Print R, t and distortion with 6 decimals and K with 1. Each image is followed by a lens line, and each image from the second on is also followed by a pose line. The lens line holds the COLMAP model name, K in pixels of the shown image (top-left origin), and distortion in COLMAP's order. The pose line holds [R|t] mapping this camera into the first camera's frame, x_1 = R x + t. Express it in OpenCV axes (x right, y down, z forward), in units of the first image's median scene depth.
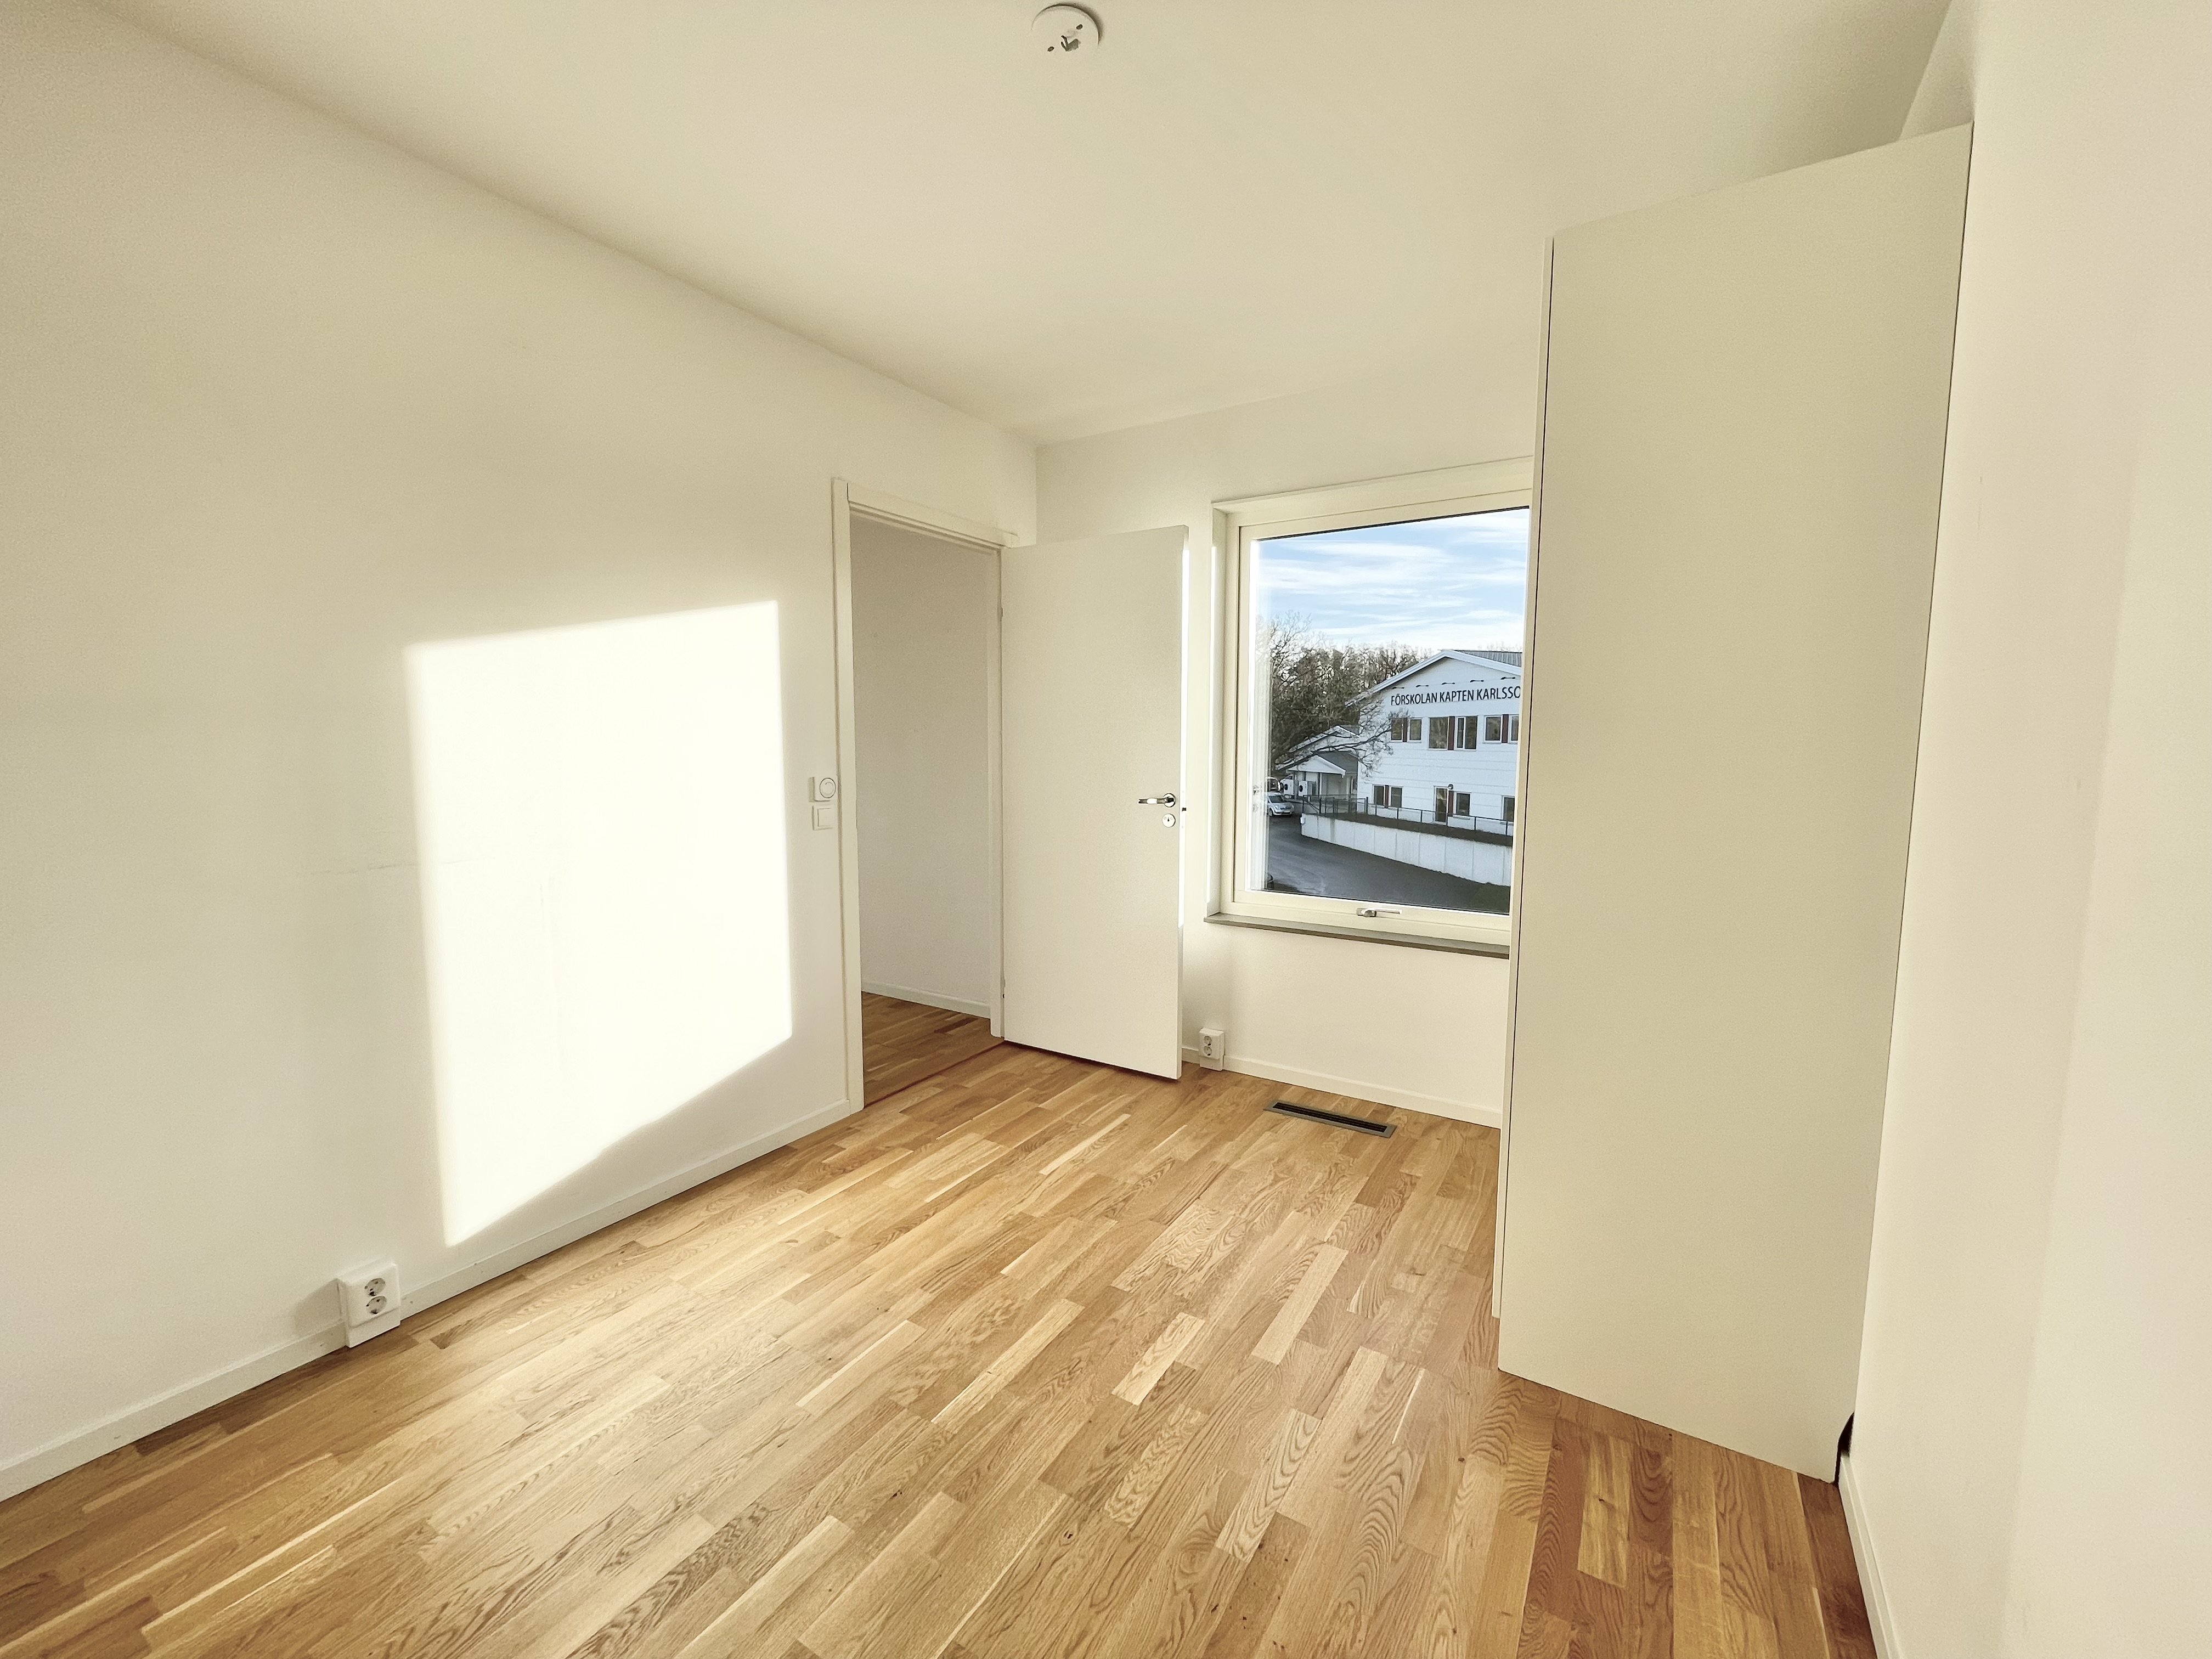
lens RADIAL K [[883.6, 0, 1109.7], [0, 883.6, 828.2], [0, 0, 1]] dist [-0.003116, -0.000776]
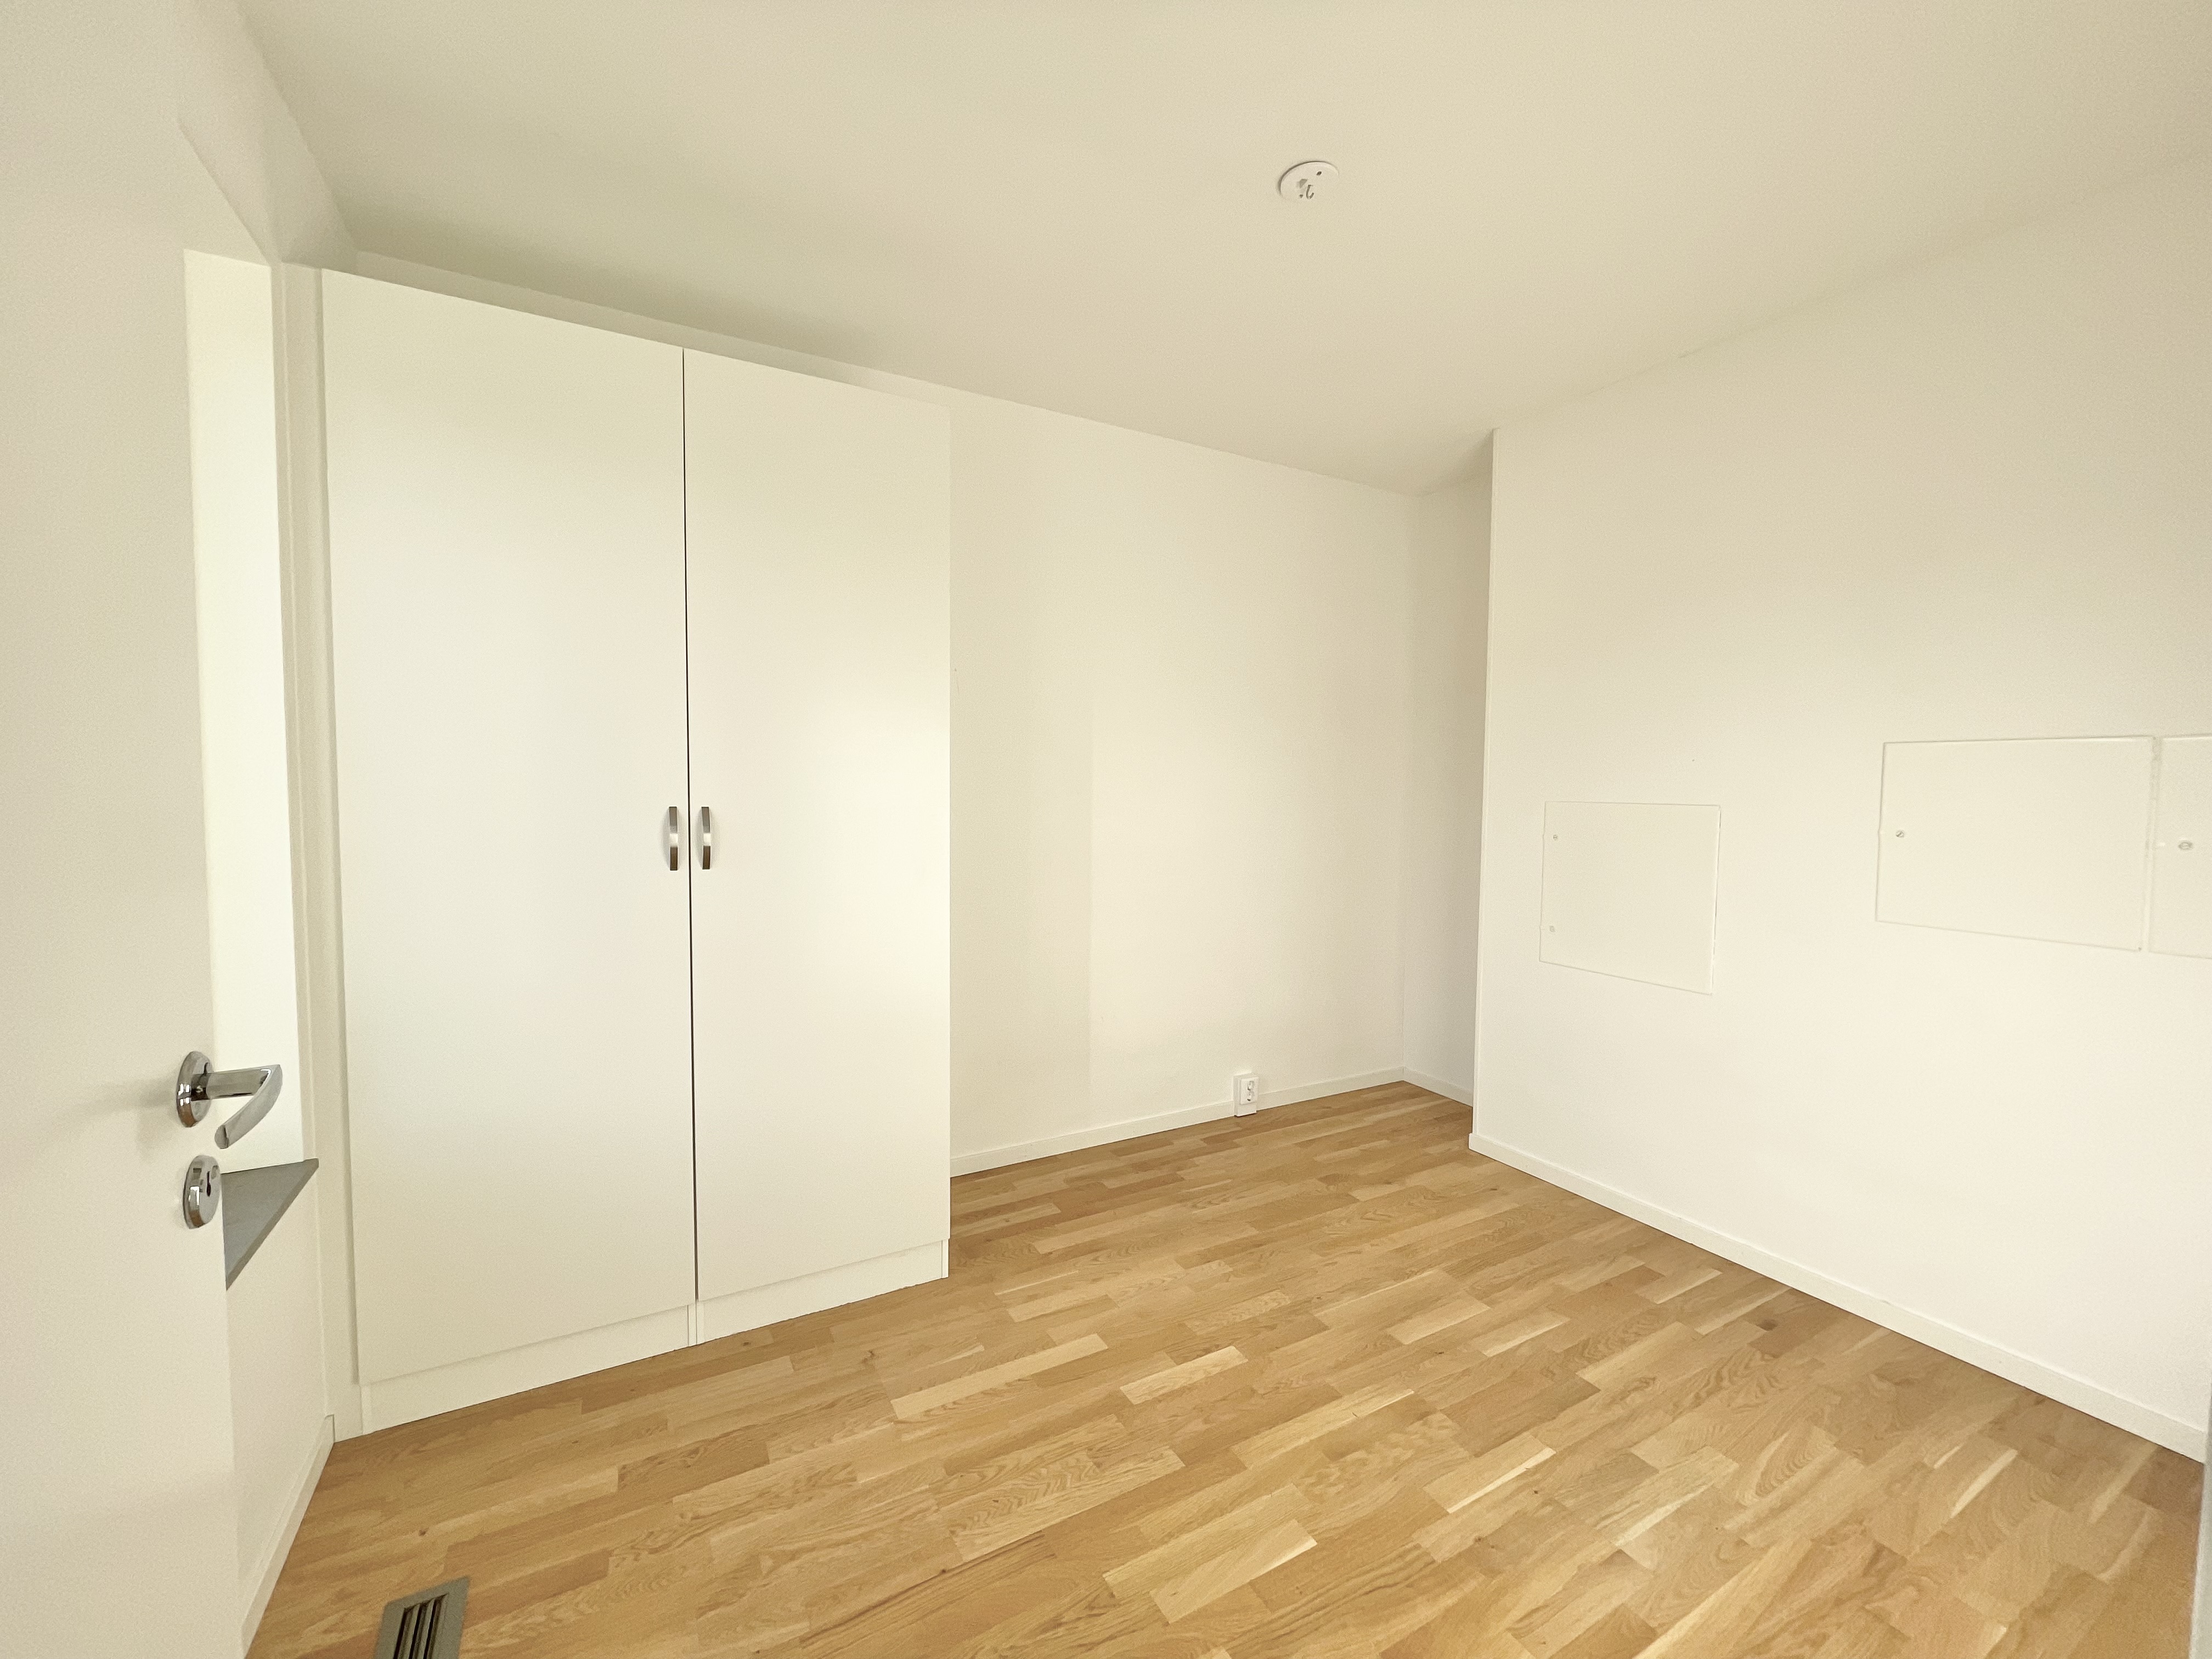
lens RADIAL K [[883.6, 0, 1109.7], [0, 883.6, 828.2], [0, 0, 1]] dist [-0.003116, -0.000776]
pose [[-0.872980, -0.042962, 0.485859, -0.341778], [0.032113, 0.988890, 0.145141, -0.193413], [-0.486697, 0.142308, -0.861902, 1.851145]]
